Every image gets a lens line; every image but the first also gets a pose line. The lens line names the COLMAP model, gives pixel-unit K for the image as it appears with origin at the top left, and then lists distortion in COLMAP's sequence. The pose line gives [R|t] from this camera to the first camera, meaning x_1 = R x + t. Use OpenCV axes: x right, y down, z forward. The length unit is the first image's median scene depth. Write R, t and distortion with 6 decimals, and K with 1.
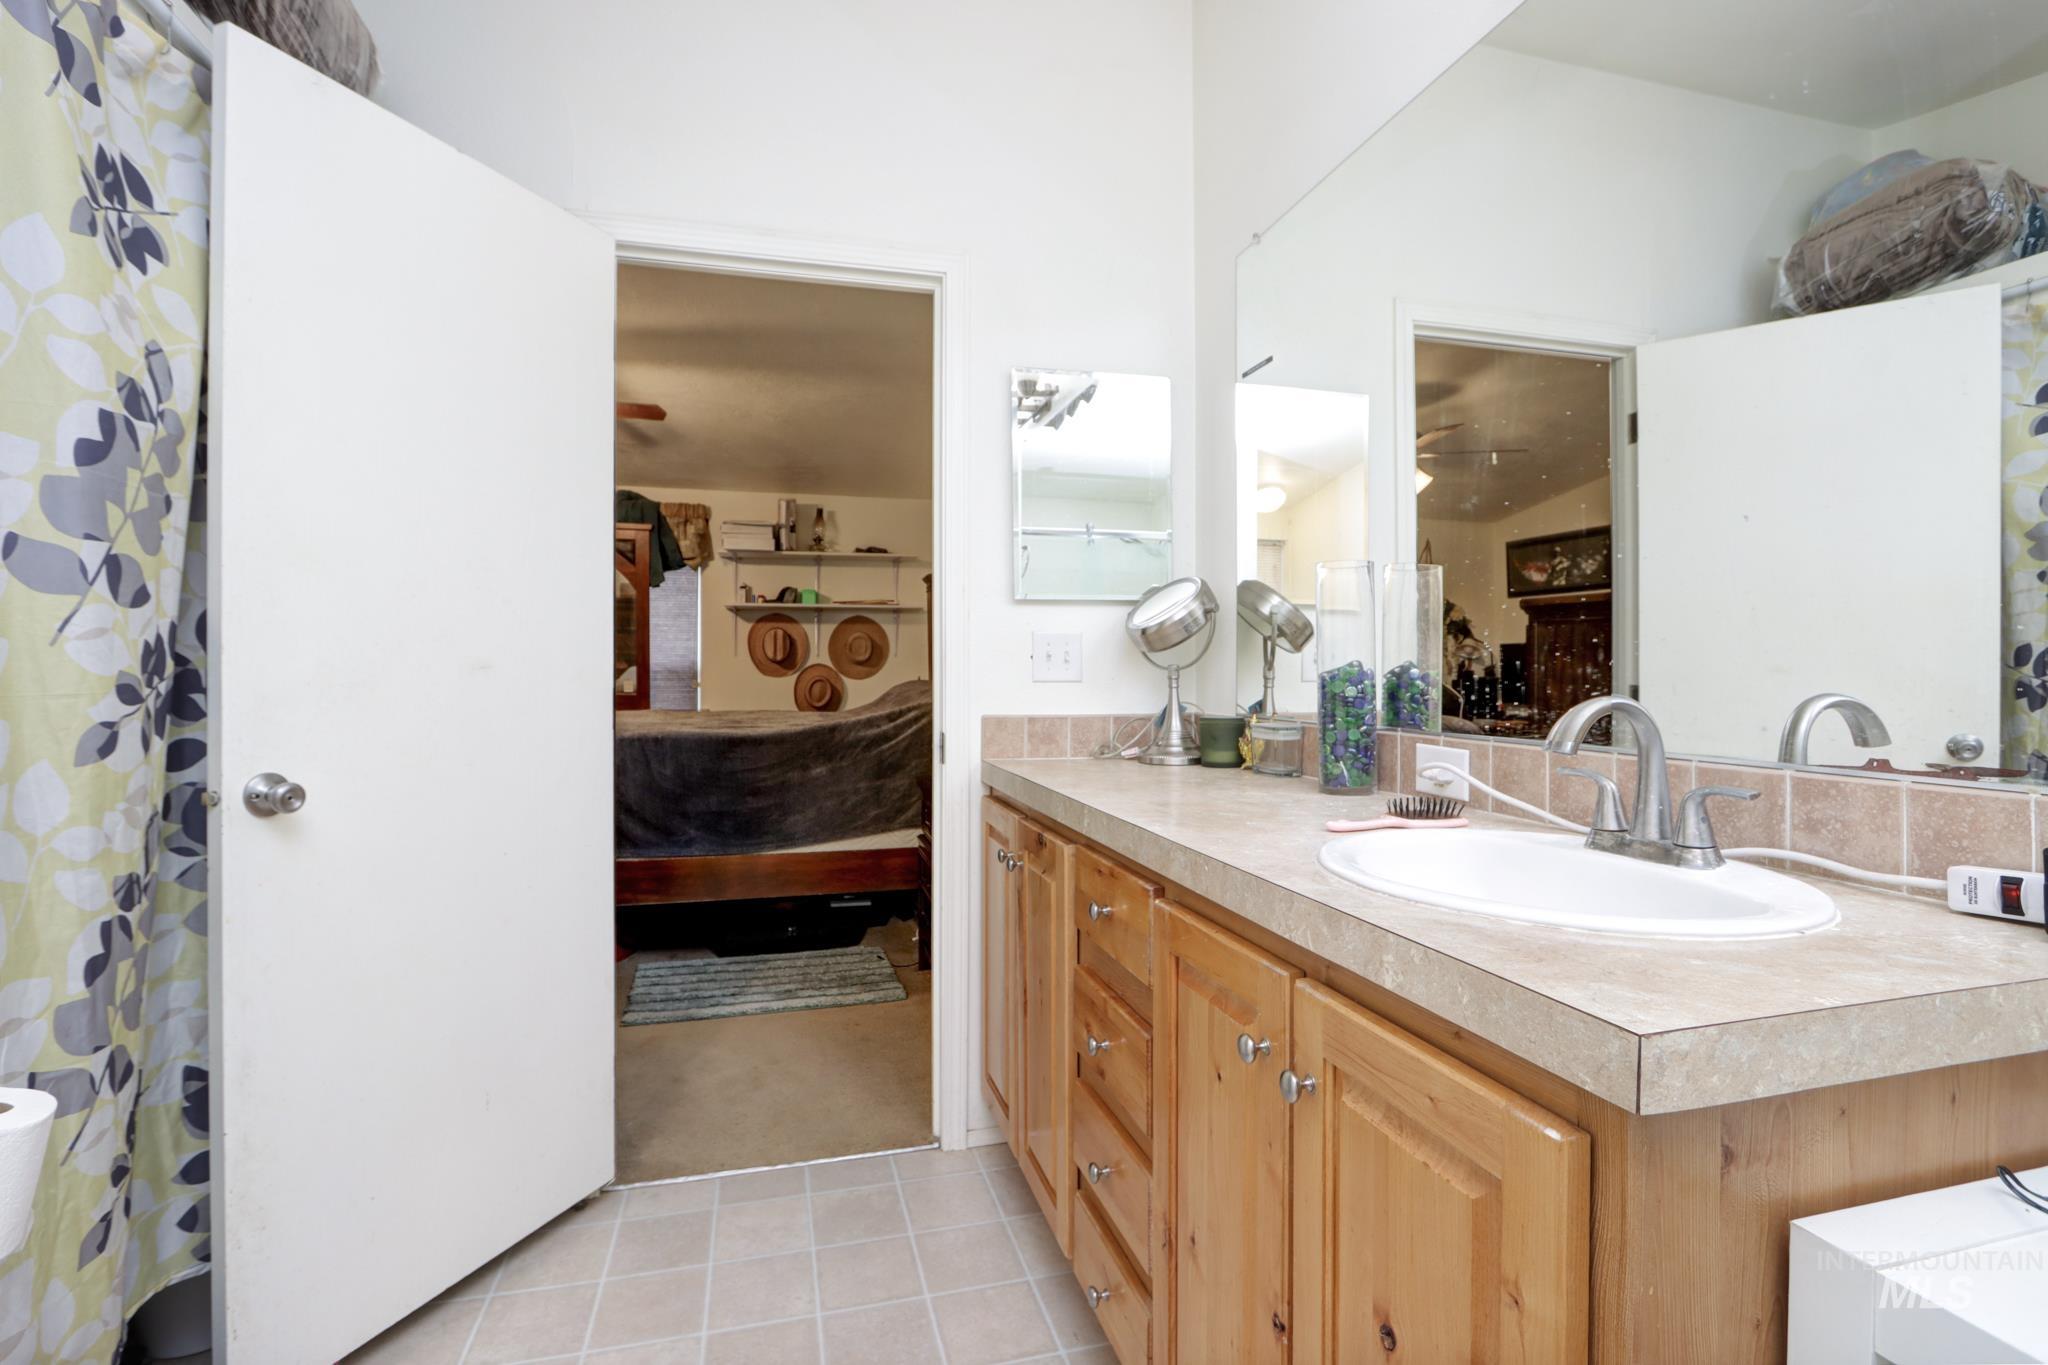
lens RADIAL K [[941.2, 0, 1024.0], [0, 941.2, 682.5], [0, 0, 1]] dist [-0.001491, 0.000102]
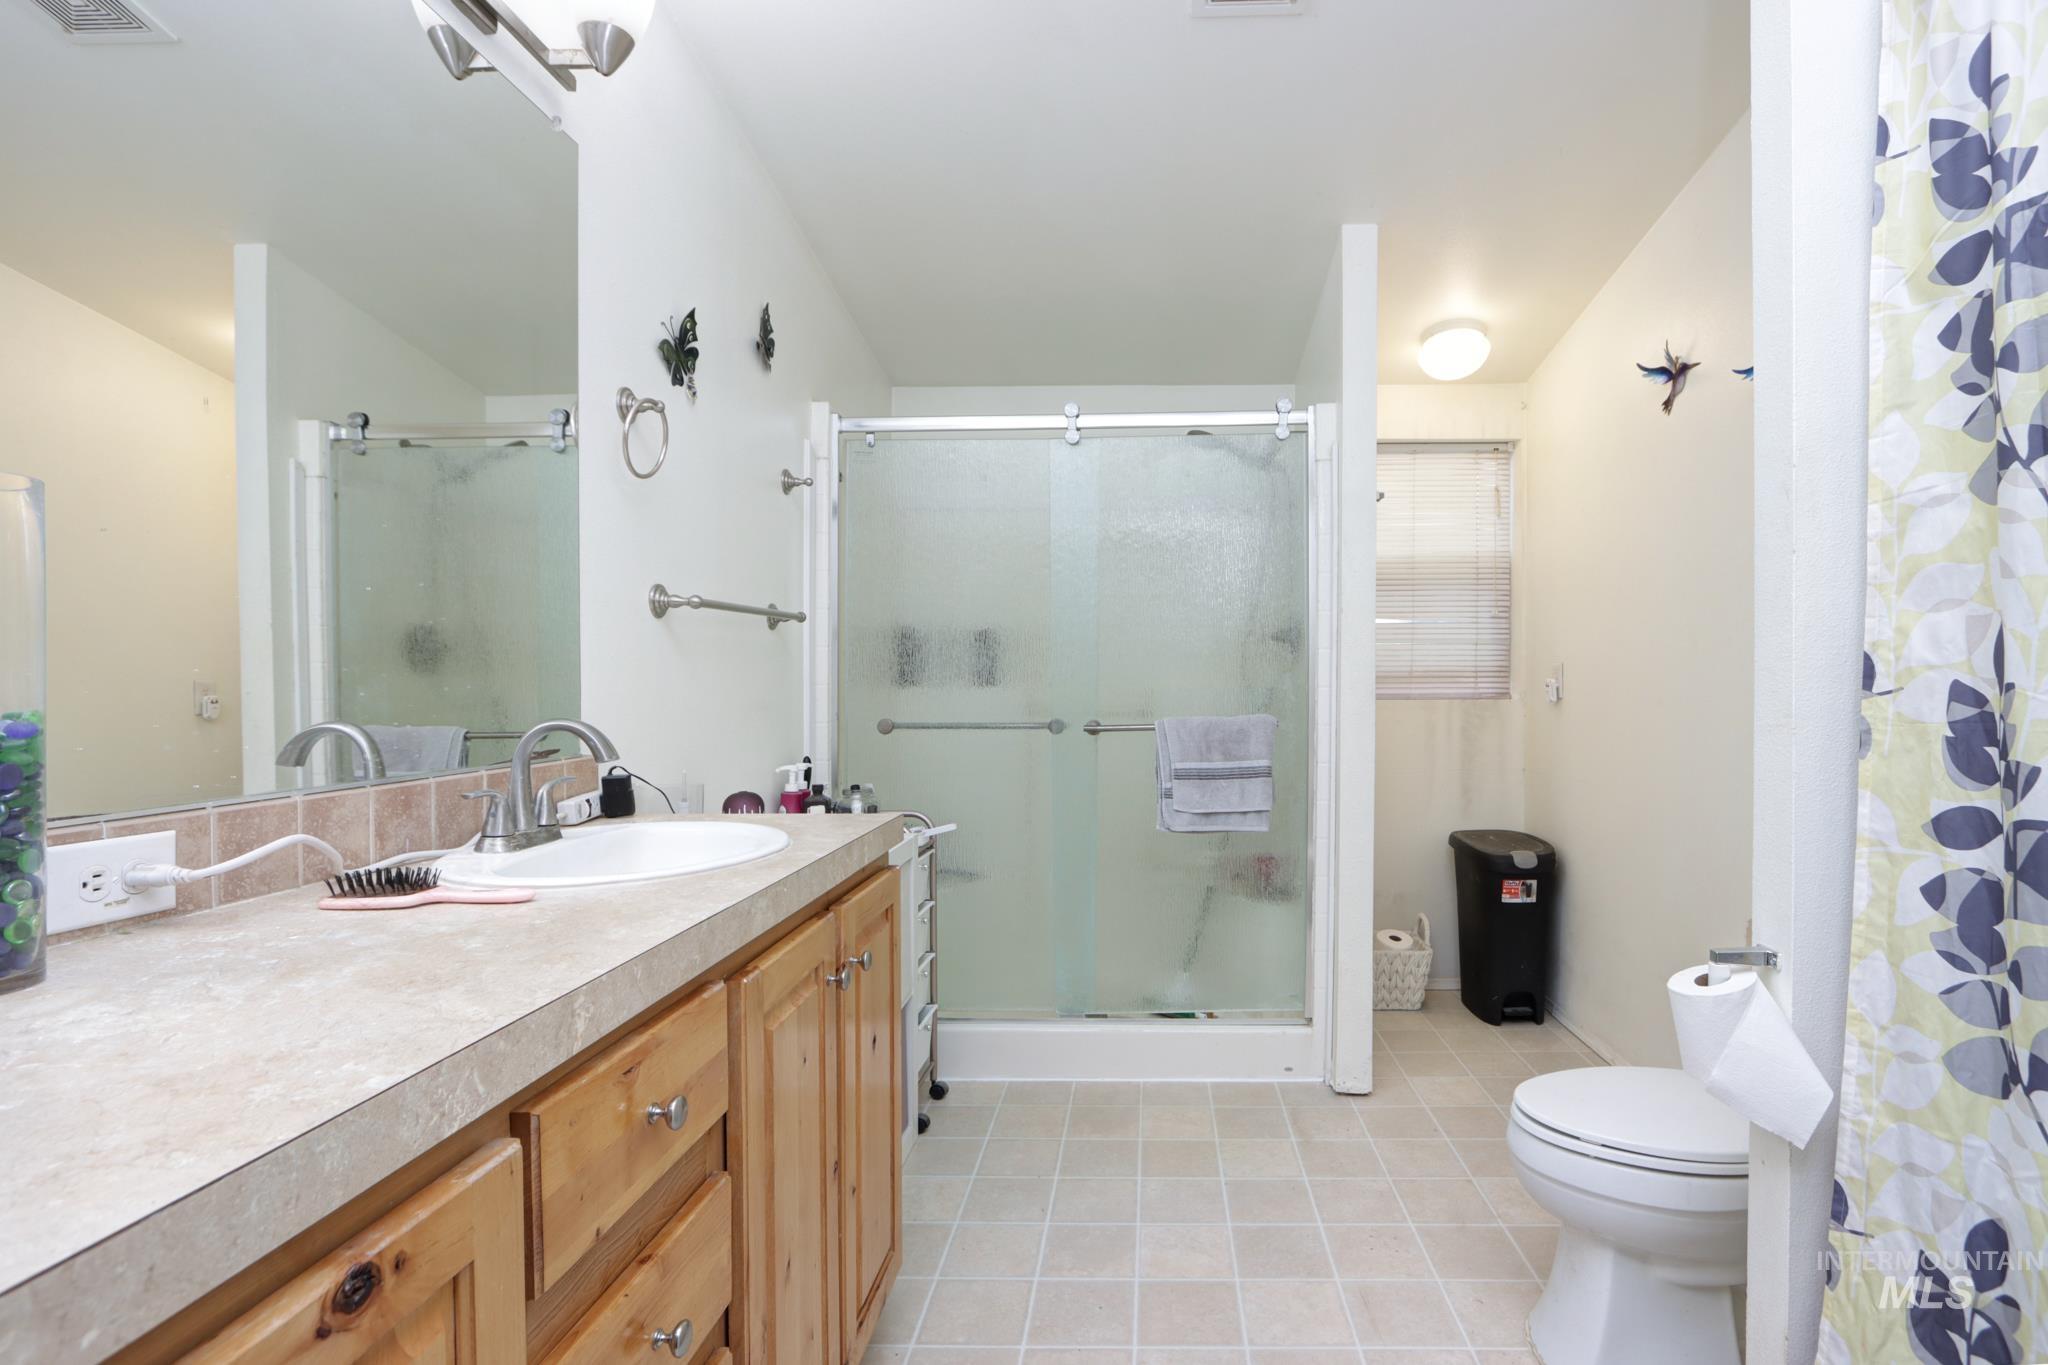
lens RADIAL K [[1037.3, 0, 1138.2], [0, 1037.3, 678.8], [0, 0, 1]] dist [-0.000358, 0.000703]
pose [[-0.960406, 0.002488, 0.278595, -0.640116], [0.006343, 0.999896, 0.012940, -0.066577], [-0.278533, 0.014195, -0.960322, 2.496371]]
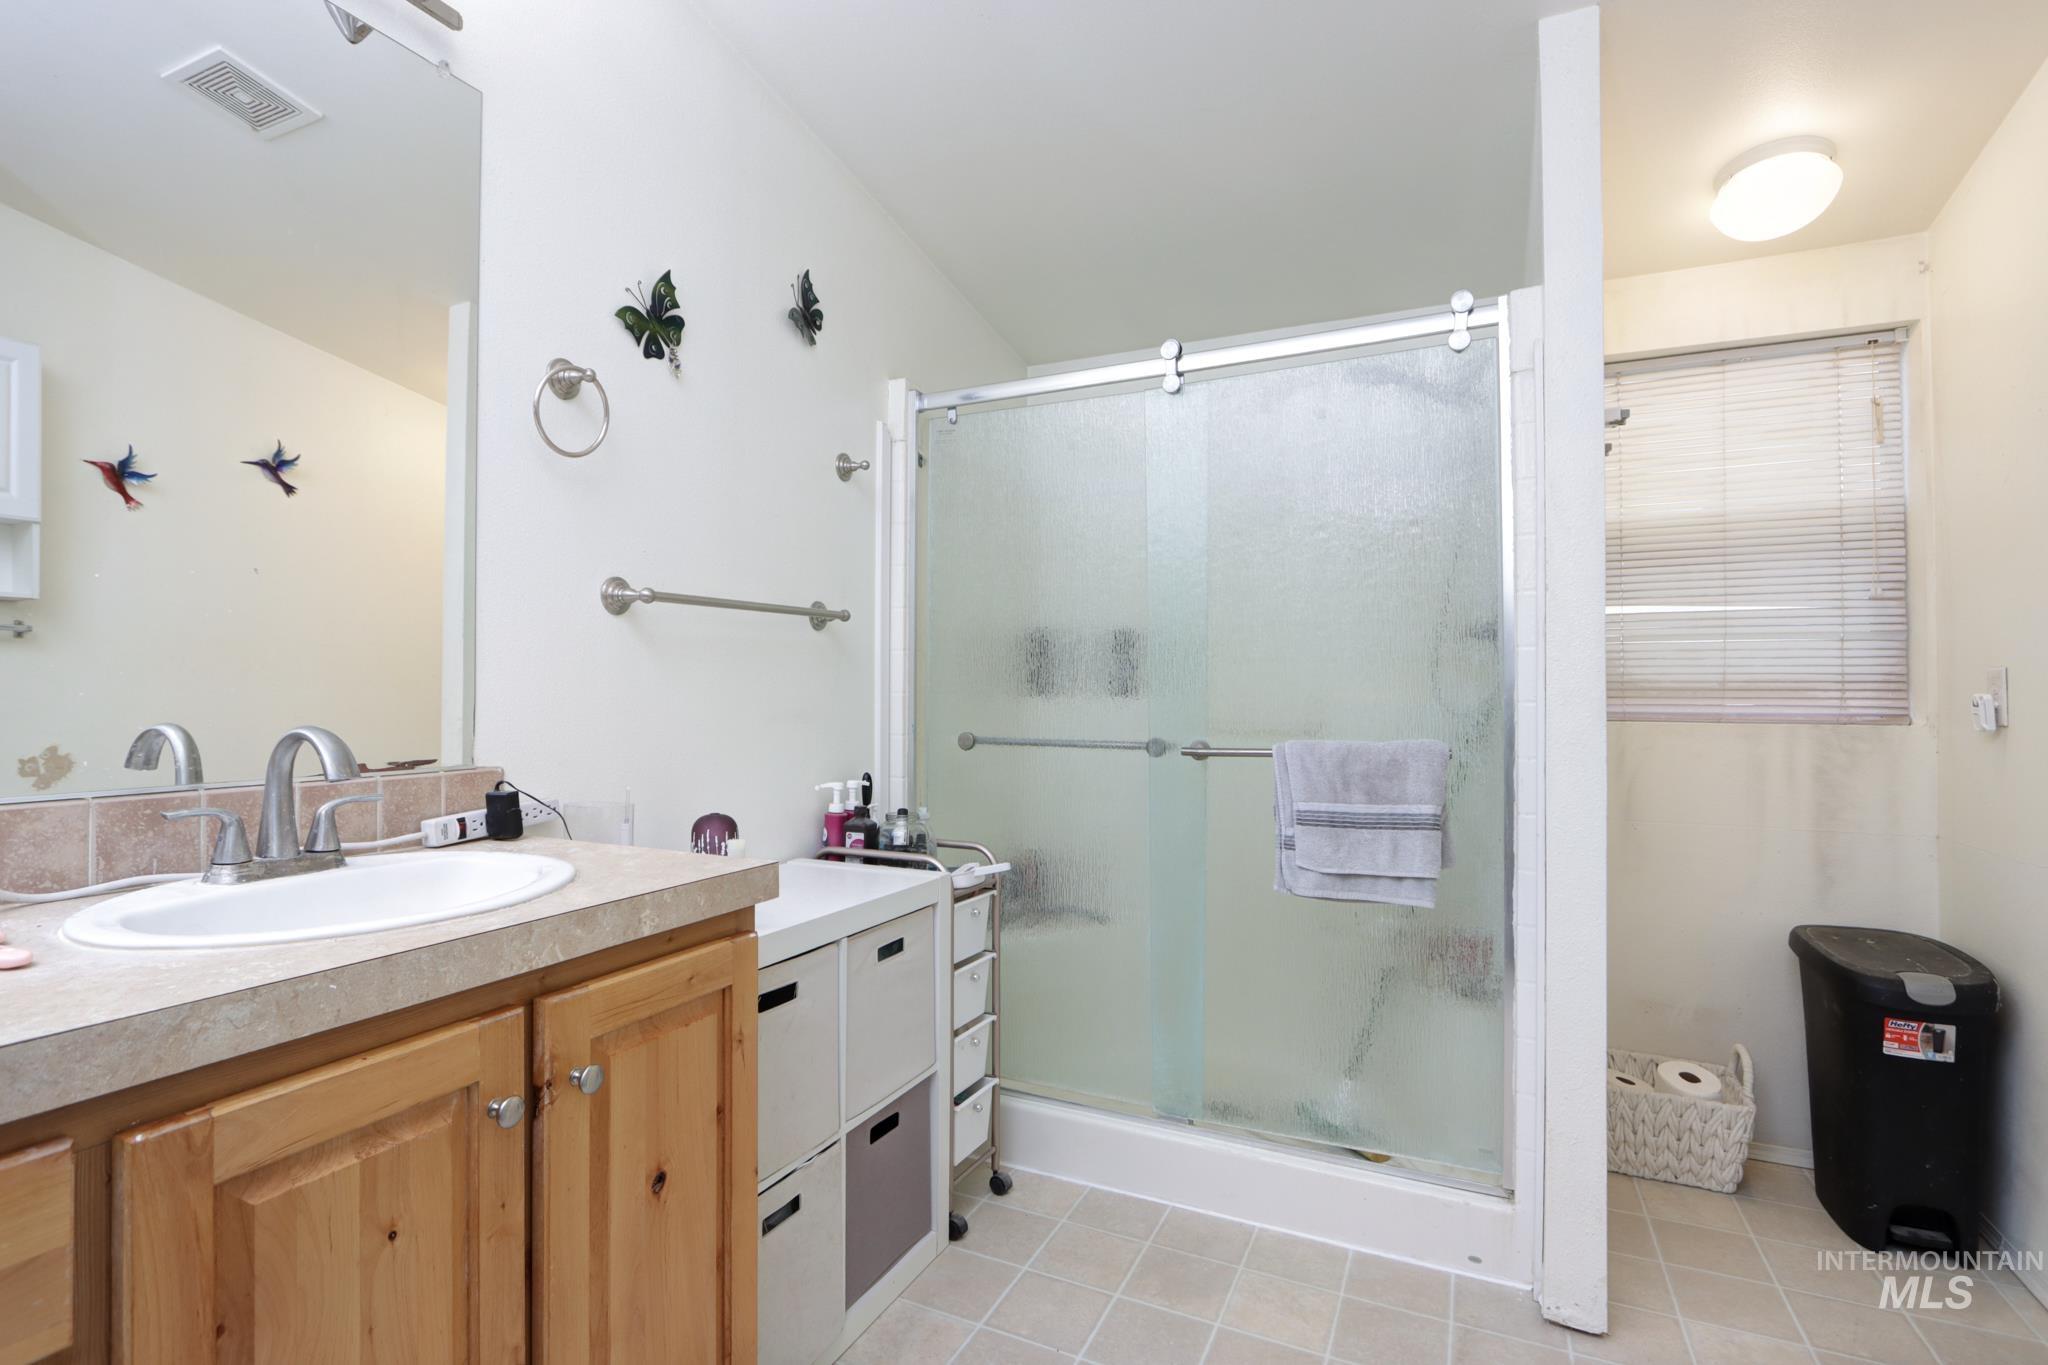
lens RADIAL K [[1000.9, 0, 1003.0], [0, 1000.9, 657.9], [0, 0, 1]] dist [-0.005297, 0.001072]
pose [[-0.748704, 0.017418, 0.662676, -0.872633], [0.003466, 0.999744, -0.022361, -0.044977], [-0.662896, -0.014445, -0.748573, 1.541921]]
